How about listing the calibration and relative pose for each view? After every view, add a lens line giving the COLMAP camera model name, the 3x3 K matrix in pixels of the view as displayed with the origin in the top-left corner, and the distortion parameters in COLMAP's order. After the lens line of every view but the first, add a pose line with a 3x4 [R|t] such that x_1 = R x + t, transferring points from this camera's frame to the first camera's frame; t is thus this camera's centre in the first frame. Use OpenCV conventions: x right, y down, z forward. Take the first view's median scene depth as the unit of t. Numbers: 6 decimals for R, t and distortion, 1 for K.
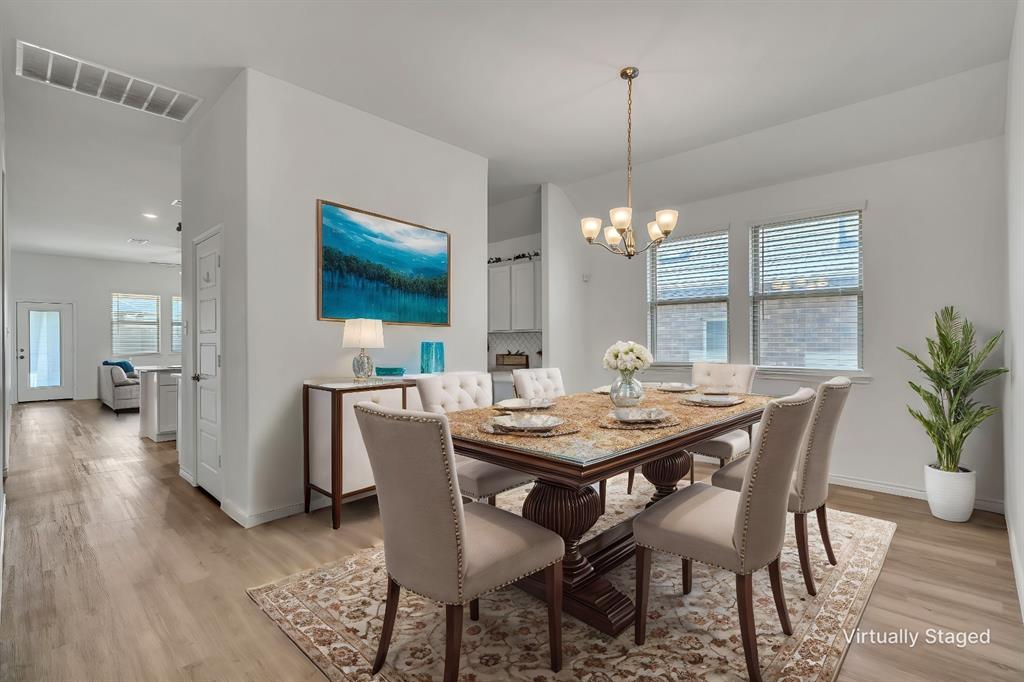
lens RADIAL K [[474.5, 0, 536.1], [0, 474.5, 351.8], [0, 0, 1]] dist [-0.017936, -0.000300]
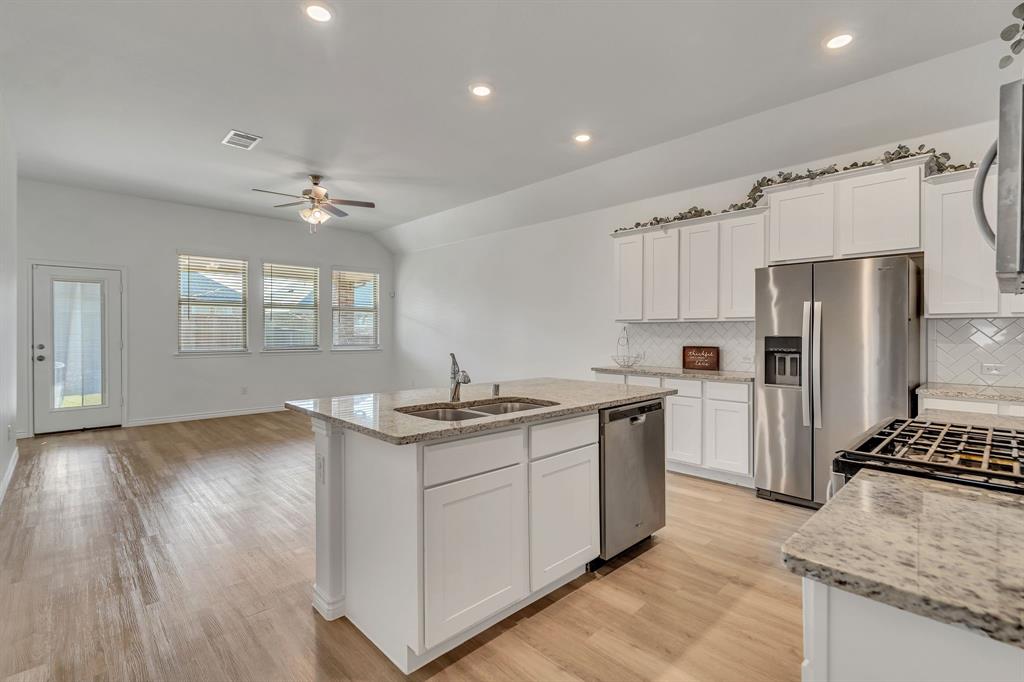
lens RADIAL K [[474.5, 0, 513.0], [0, 474.5, 338.5], [0, 0, 1]] dist [-0.017936, -0.000300]
pose [[0.997631, 0.006002, -0.068524, -0.452359], [-0.005841, 0.999980, 0.002547, -0.017868], [0.068538, -0.002140, 0.997646, 0.434307]]
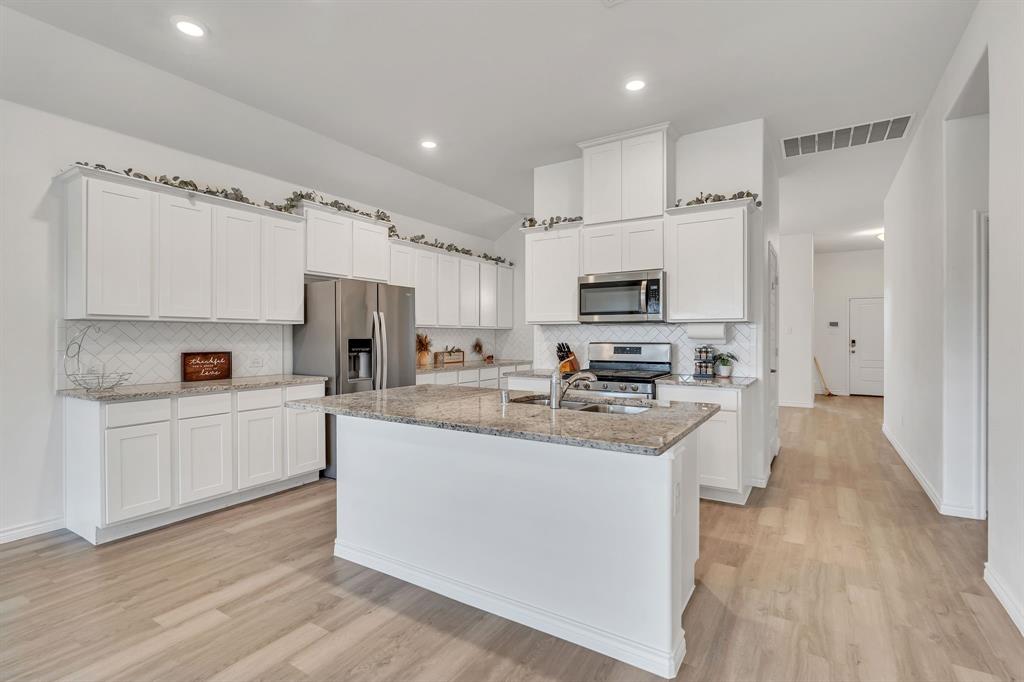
lens RADIAL K [[474.5, 0, 515.9], [0, 474.5, 335.1], [0, 0, 1]] dist [-0.017936, -0.000300]
pose [[-0.175342, 0.005410, 0.984493, -1.083752], [0.008029, 0.999960, -0.004065, -0.023426], [-0.984475, 0.007192, -0.175379, 1.136776]]
